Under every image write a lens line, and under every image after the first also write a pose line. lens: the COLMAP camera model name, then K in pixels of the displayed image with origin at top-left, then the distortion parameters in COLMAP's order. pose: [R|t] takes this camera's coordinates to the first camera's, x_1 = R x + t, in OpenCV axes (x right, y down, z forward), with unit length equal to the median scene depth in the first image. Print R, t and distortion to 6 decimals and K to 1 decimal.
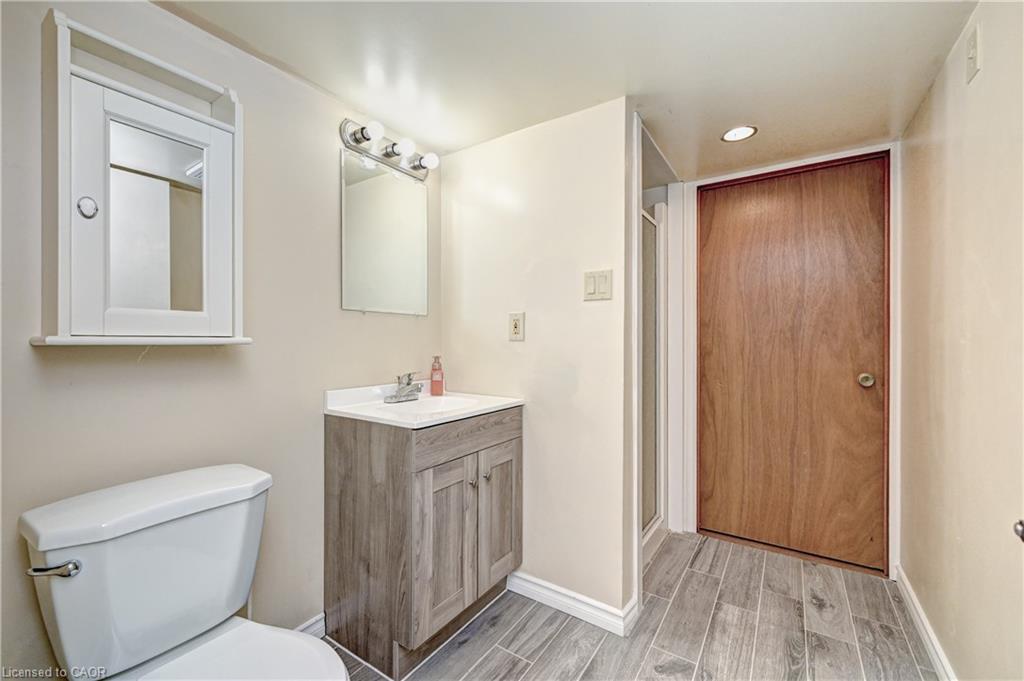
lens RADIAL K [[414.4, 0, 513.5], [0, 414.4, 347.2], [0, 0, 1]] dist [0.001441, 0.000138]
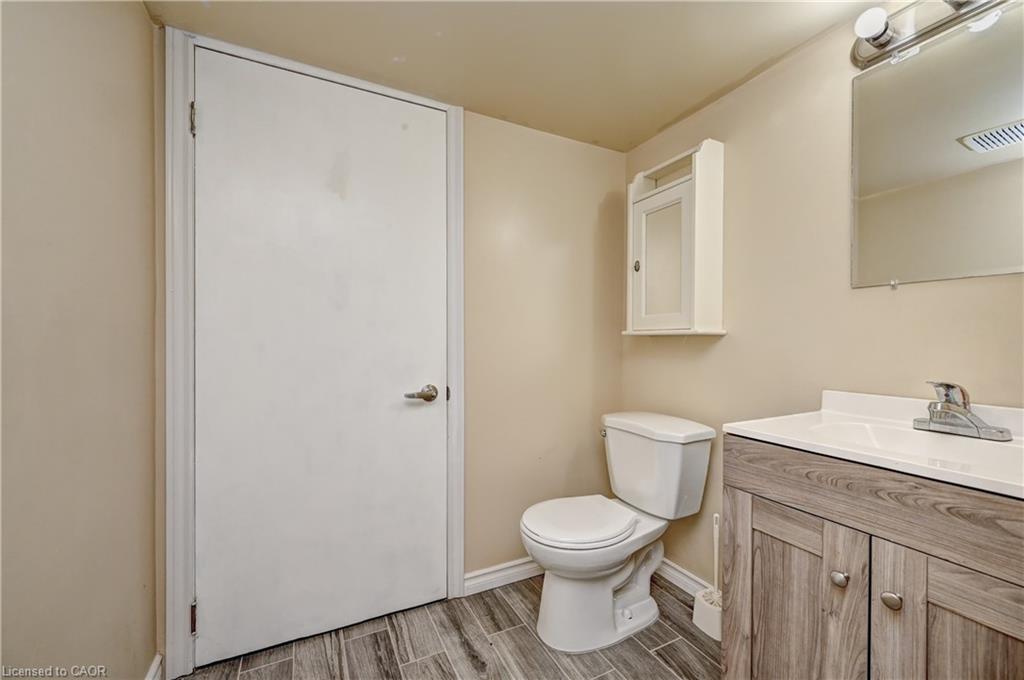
lens RADIAL K [[414.4, 0, 514.2], [0, 414.4, 338.1], [0, 0, 1]] dist [0.001441, 0.000138]
pose [[-0.494421, 0.000870, -0.869222, 0.629299], [-0.001992, 0.999996, 0.002134, 0.004473], [0.869220, 0.002787, -0.494417, 0.924518]]
